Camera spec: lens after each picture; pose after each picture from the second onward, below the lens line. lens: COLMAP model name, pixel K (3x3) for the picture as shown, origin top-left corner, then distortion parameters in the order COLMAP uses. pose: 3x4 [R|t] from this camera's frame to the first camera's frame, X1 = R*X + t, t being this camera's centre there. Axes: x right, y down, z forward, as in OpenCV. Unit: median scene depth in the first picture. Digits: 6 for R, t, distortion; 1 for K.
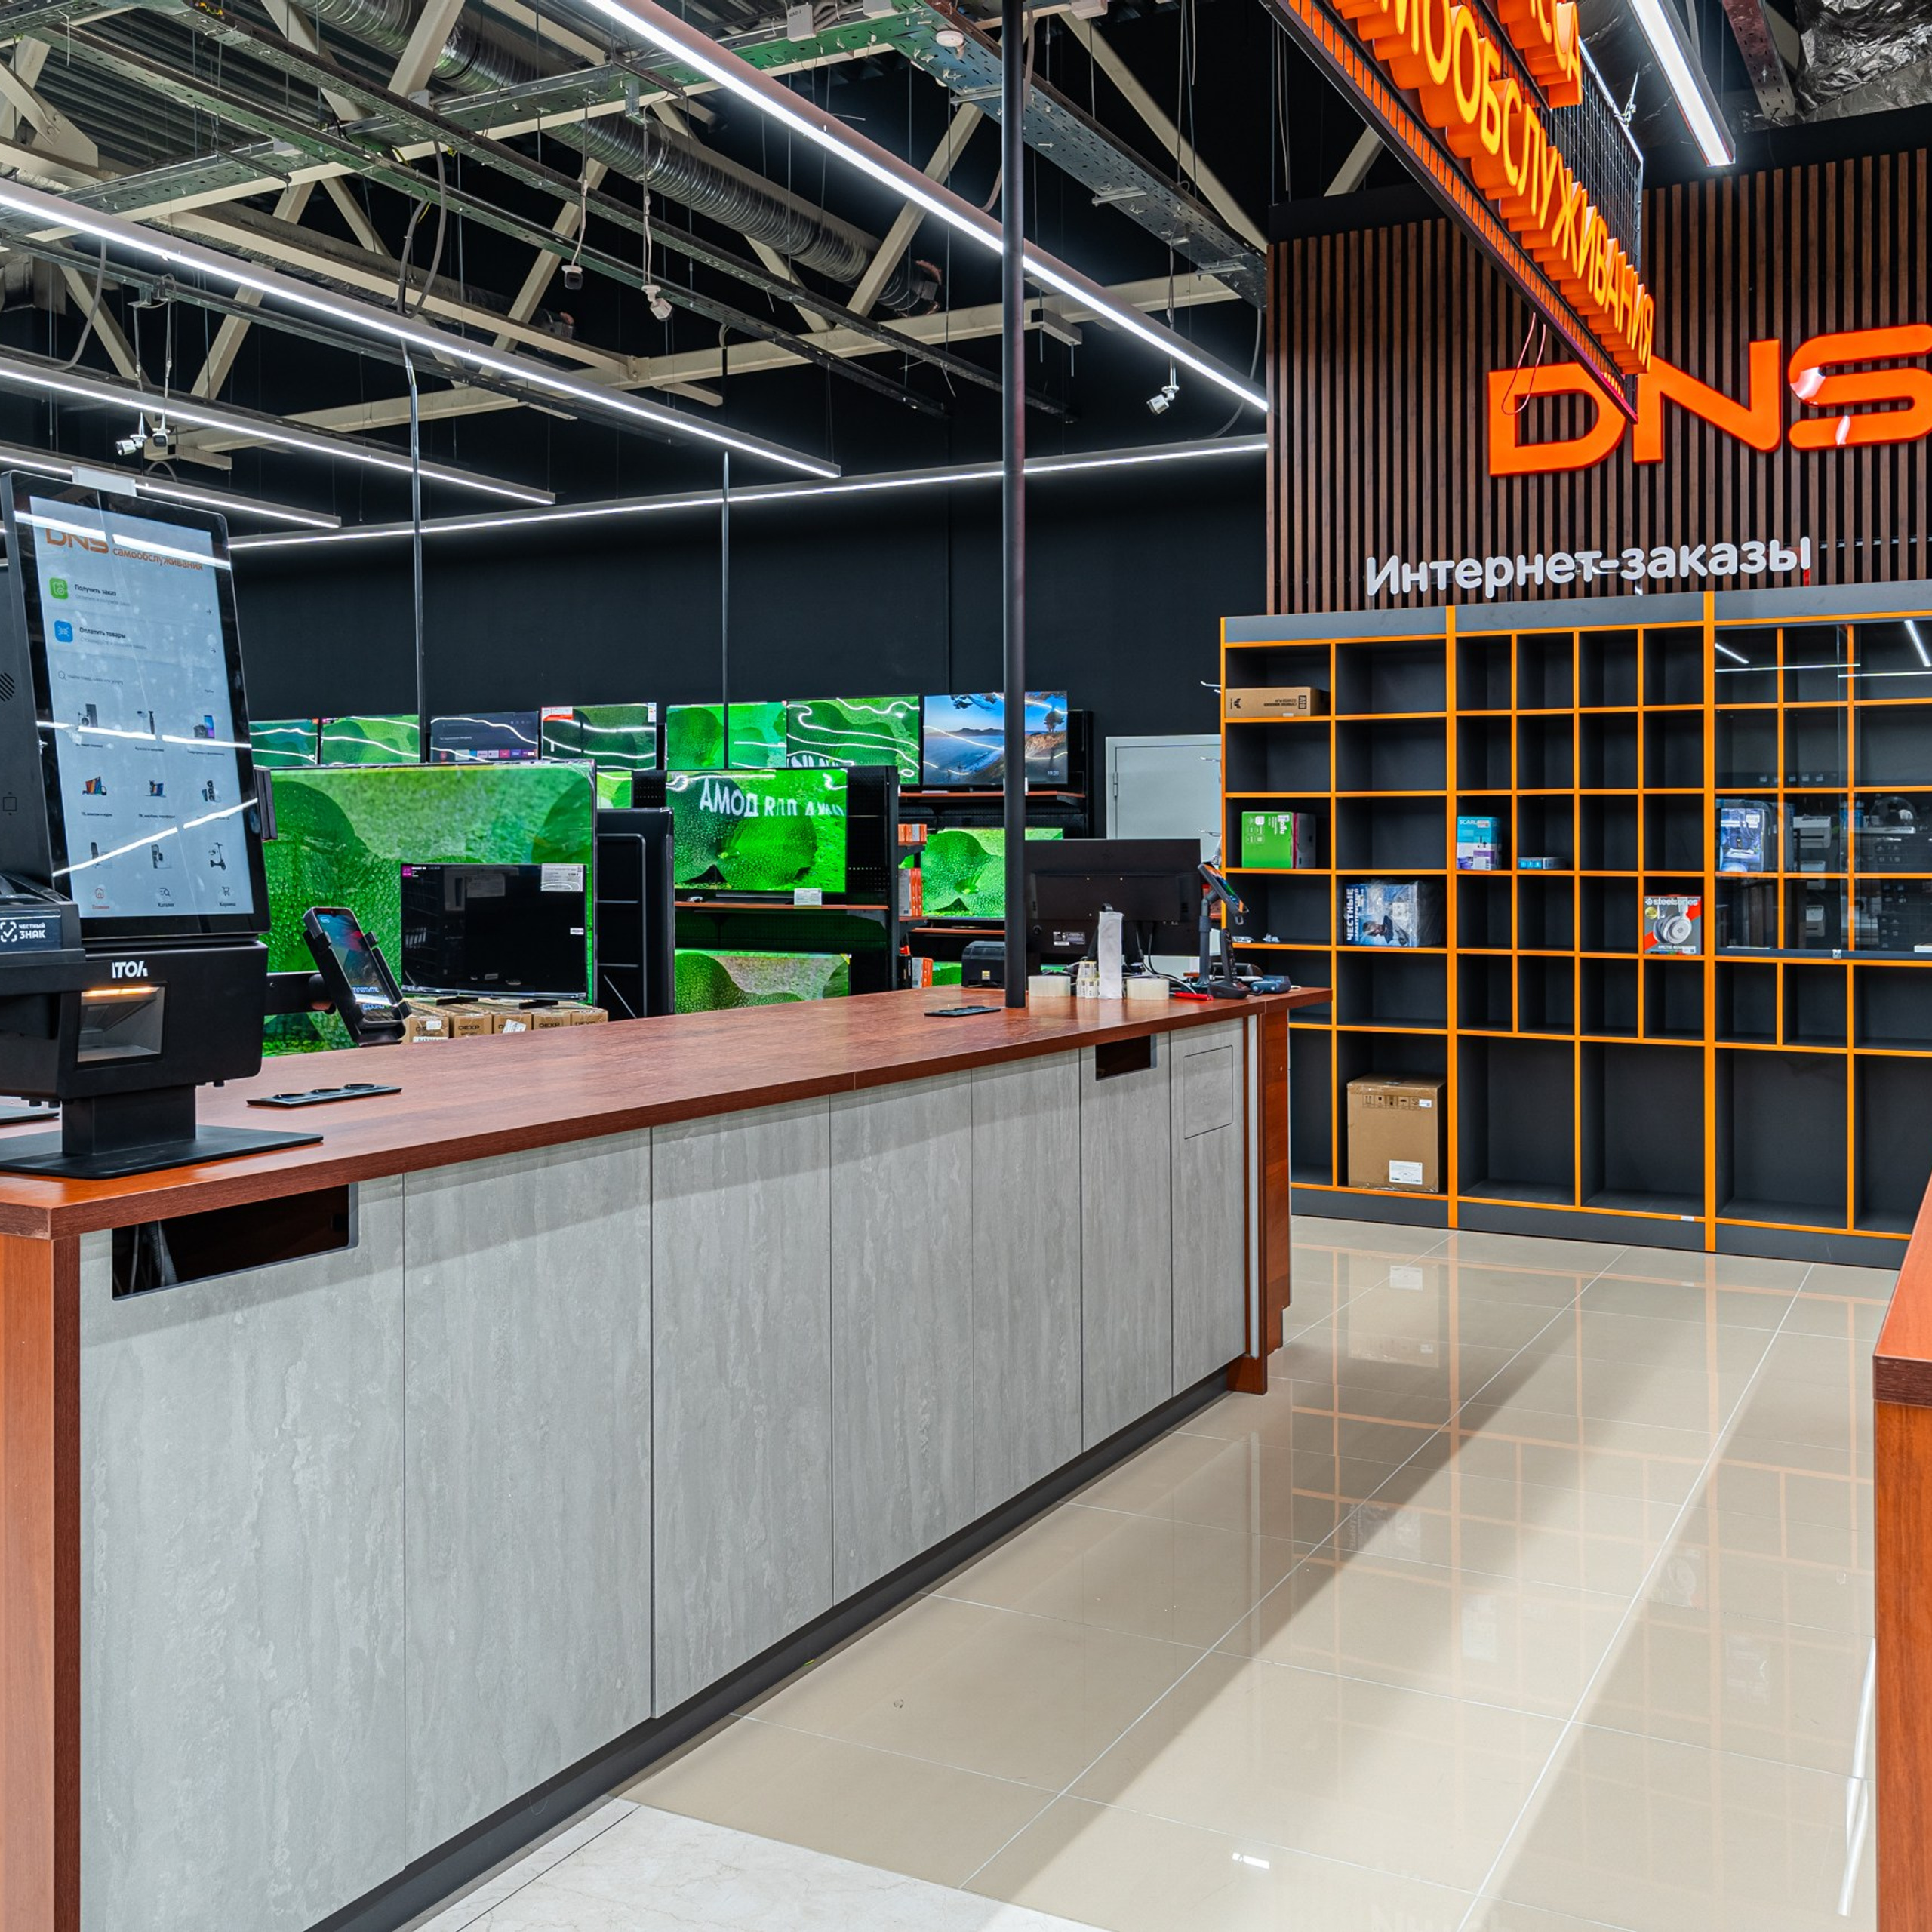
lens RADIAL K [[1996.6, 0, 976.2], [0, 1996.6, 848.9], [0, 0, 1]] dist [0.006547, 0.000000]
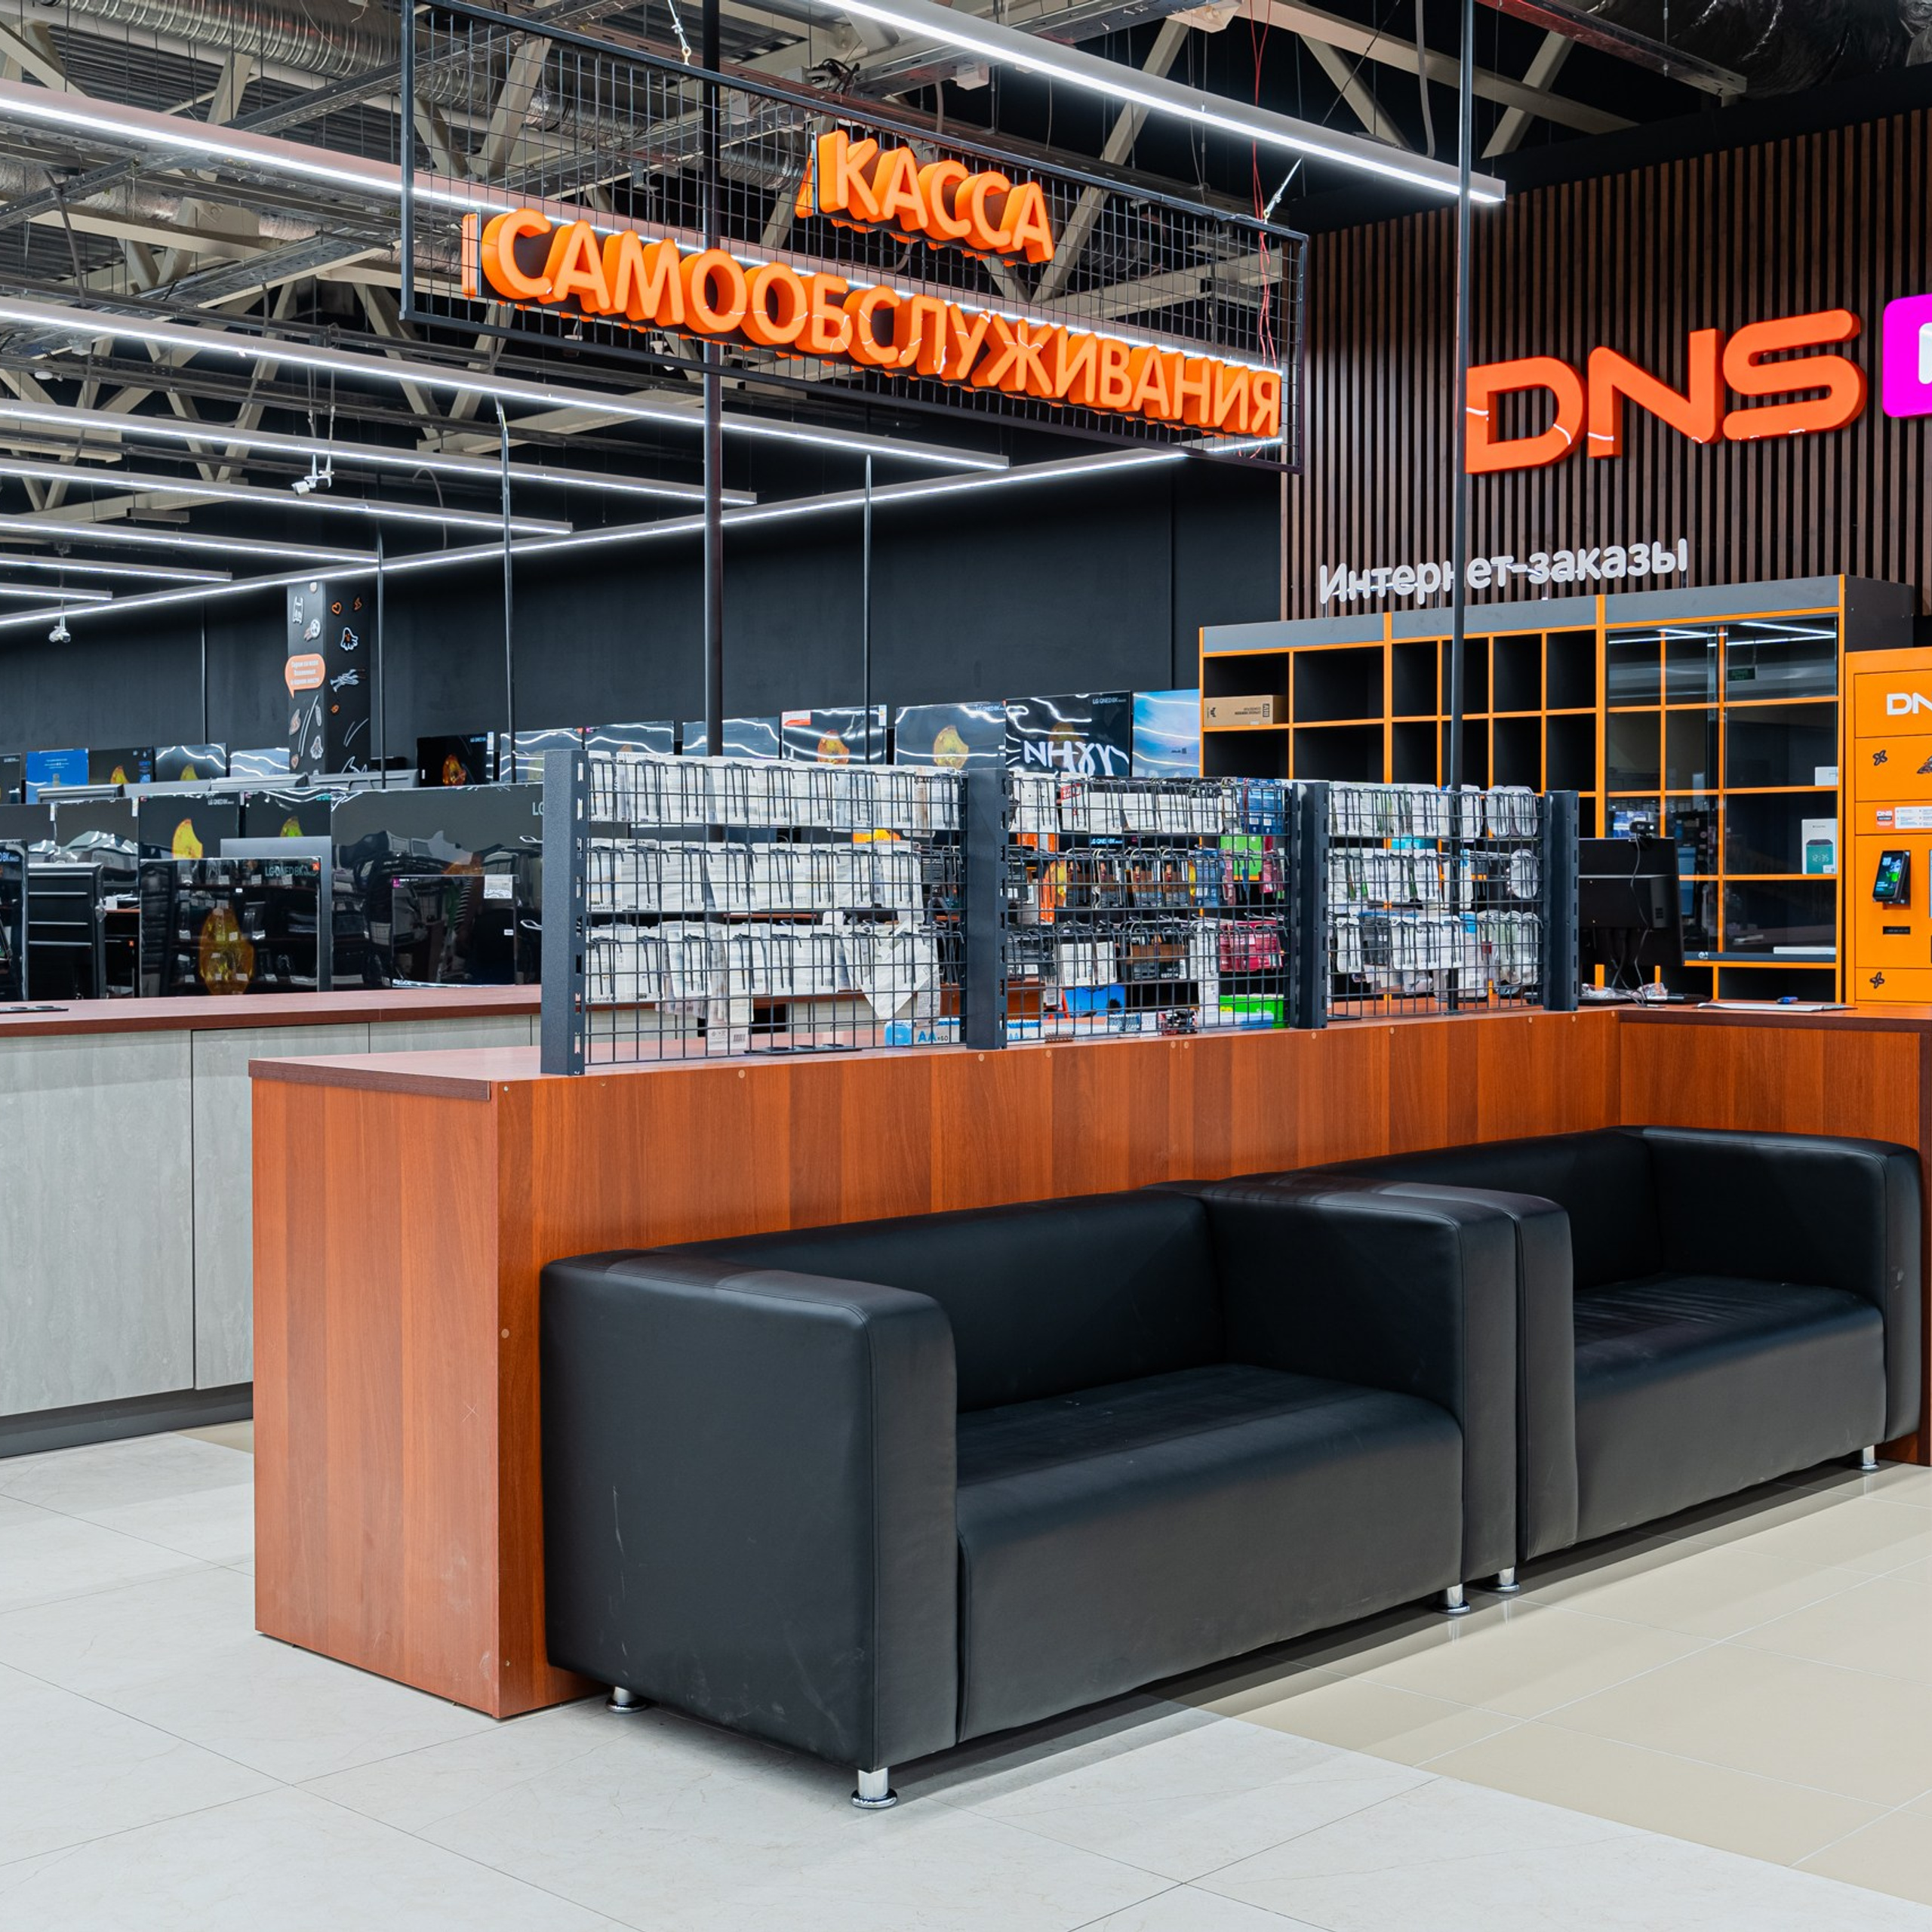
lens RADIAL K [[2707.5, 0, 977.1], [0, 2707.5, 919.2], [0, 0, 1]] dist [0.004305, 0.000000]
pose [[0.959268, -0.002797, -0.282485, 0.449834], [0.009048, 0.999742, 0.020828, 0.002572], [0.282354, -0.022536, 0.959046, -0.393915]]
